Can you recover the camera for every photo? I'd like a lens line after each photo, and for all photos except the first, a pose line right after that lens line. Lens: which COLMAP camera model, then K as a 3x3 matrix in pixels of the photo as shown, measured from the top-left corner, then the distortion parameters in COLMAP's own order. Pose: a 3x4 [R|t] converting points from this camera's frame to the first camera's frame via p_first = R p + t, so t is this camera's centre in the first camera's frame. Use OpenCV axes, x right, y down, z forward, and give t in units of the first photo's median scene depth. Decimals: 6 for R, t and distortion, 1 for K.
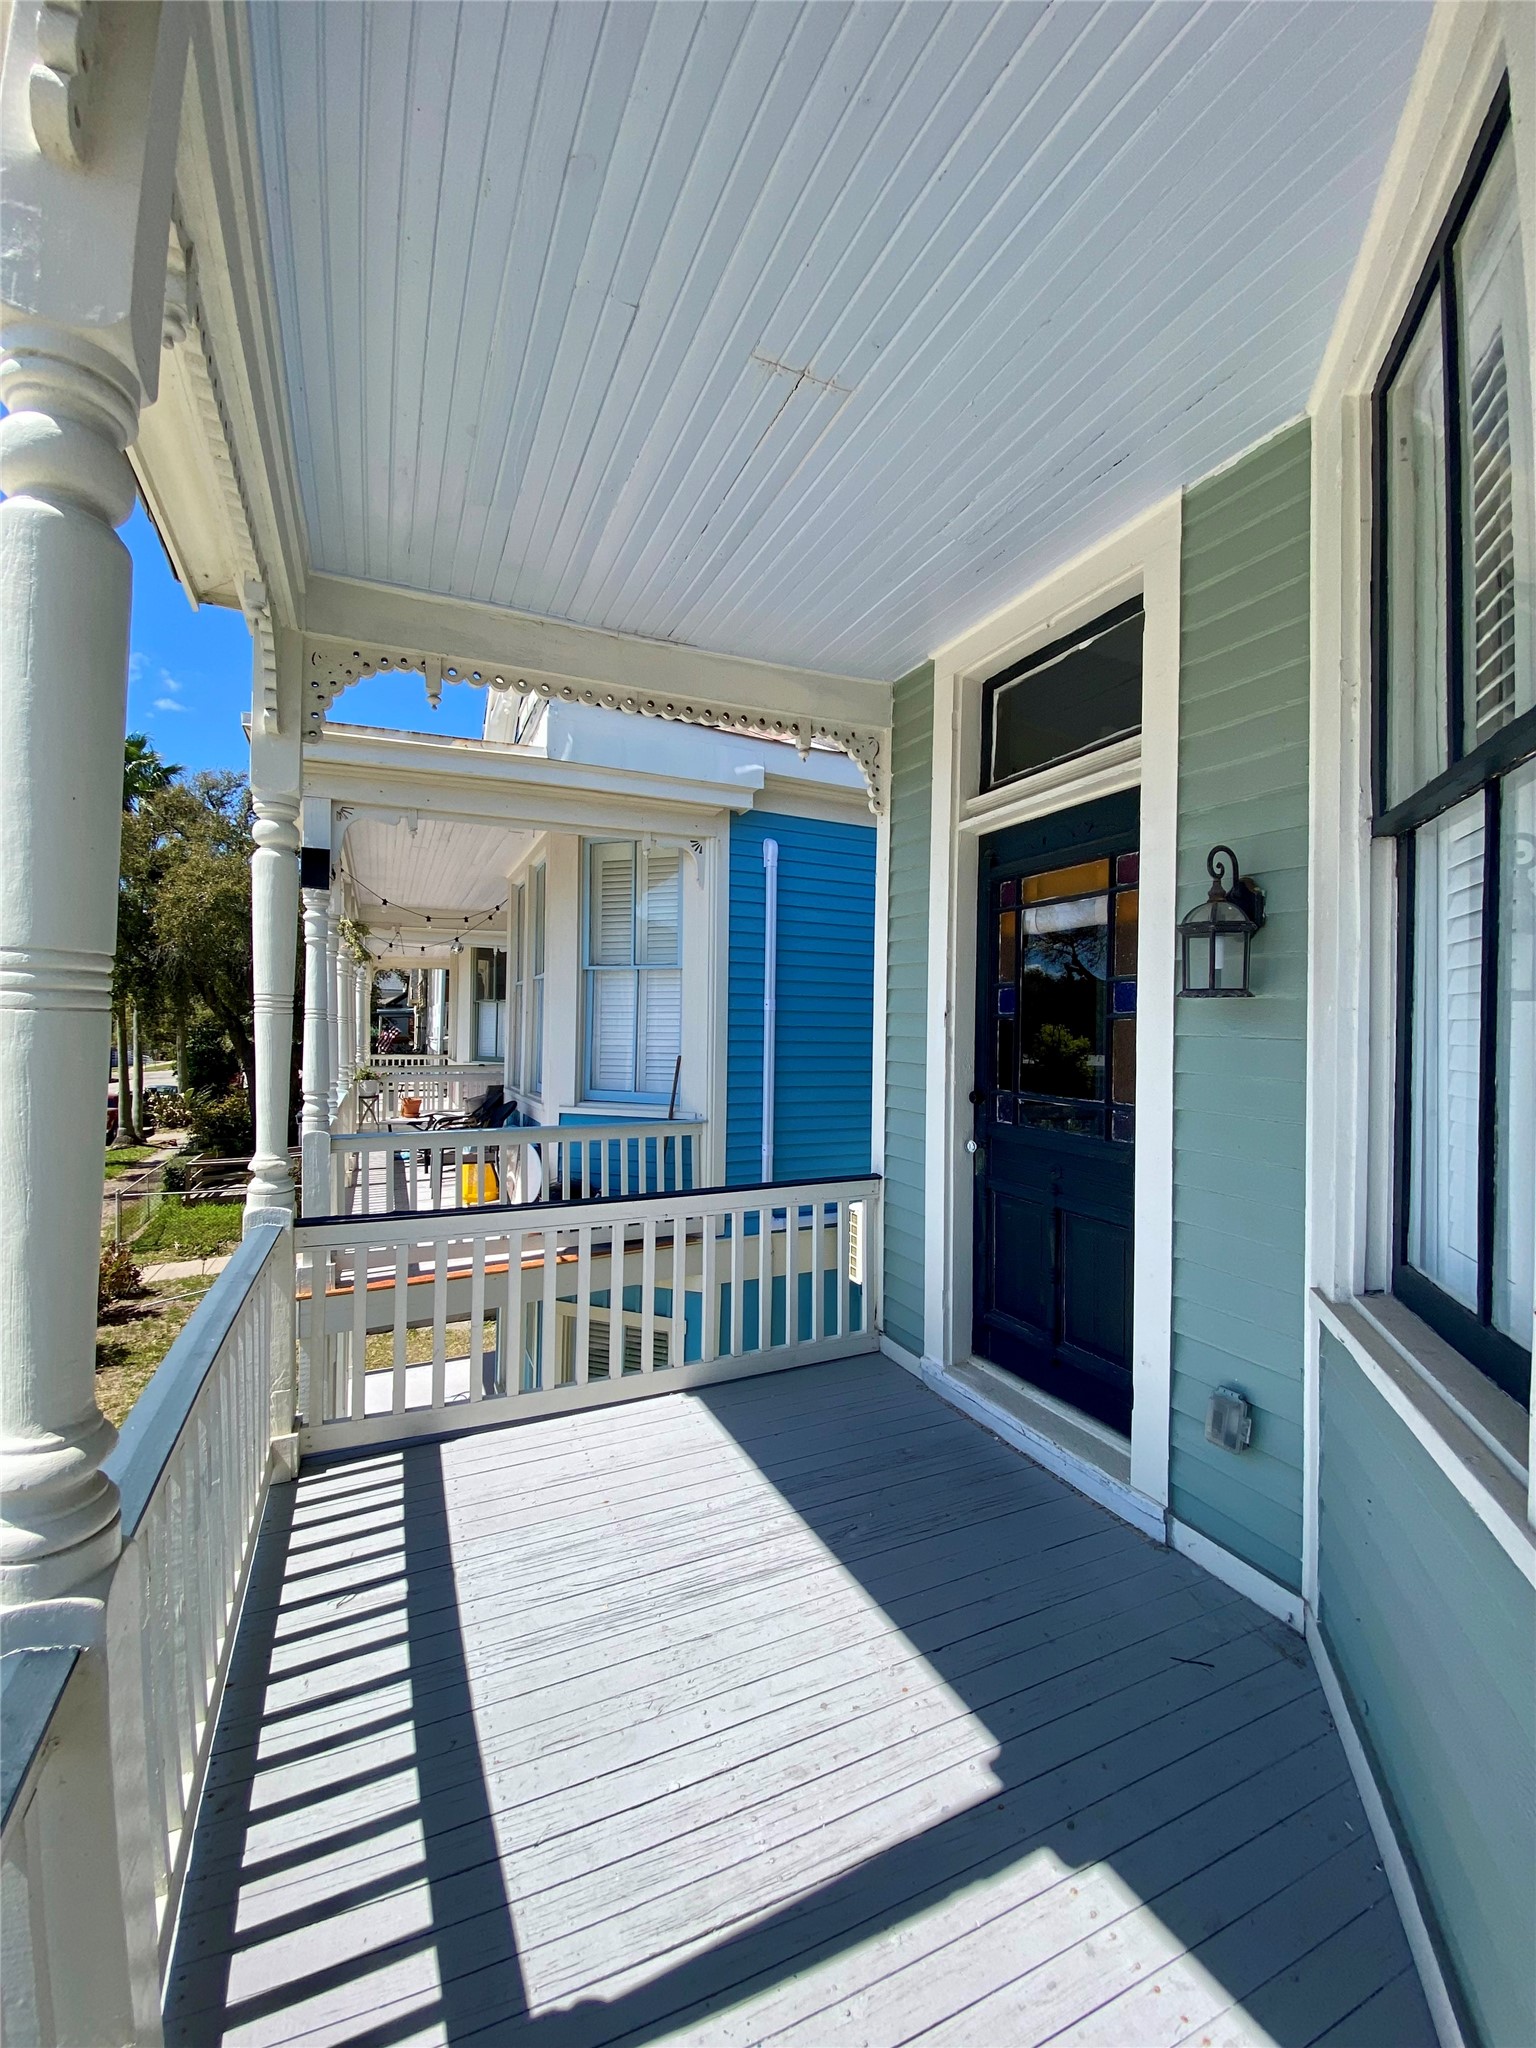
lens RADIAL K [[821.8, 0, 768.0], [0, 821.8, 1024.0], [0, 0, 1]] dist [0.001013, 0.000006]
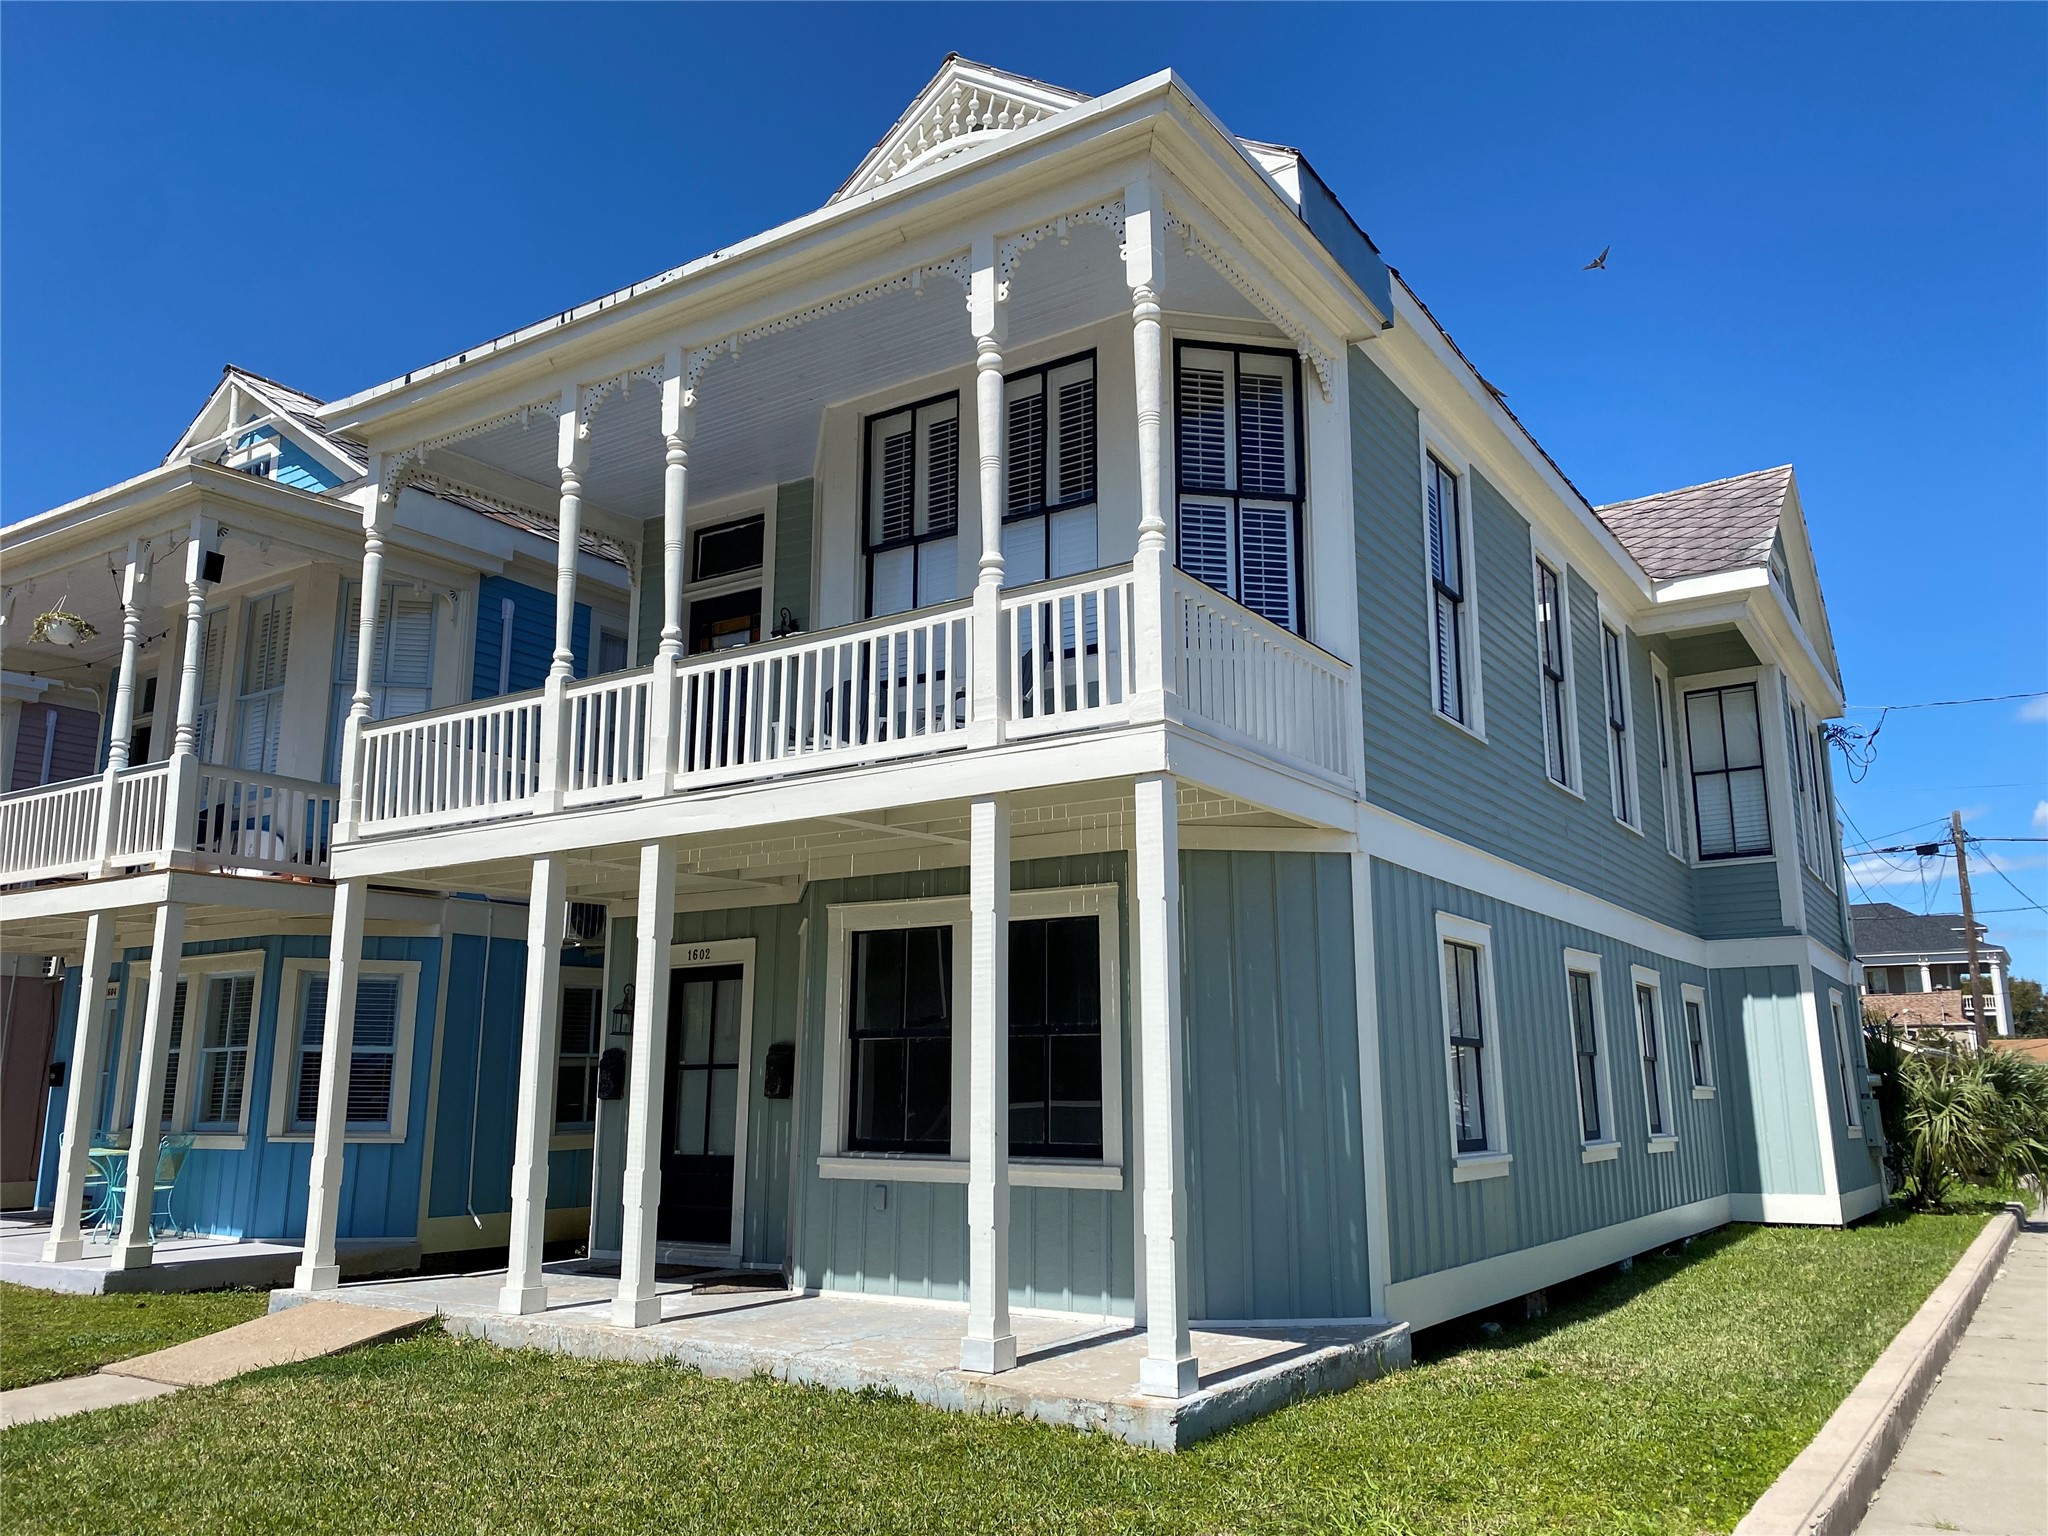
lens RADIAL K [[1521.3, 0, 1024.0], [0, 1521.3, 768.0], [0, 0, 1]] dist [0.002396, 0.000005]
pose [[0.842968, 0.085080, 0.531194, -0.929745], [0.011604, 0.984309, -0.176069, 0.777061], [-0.537839, 0.154584, 0.828754, -2.294889]]
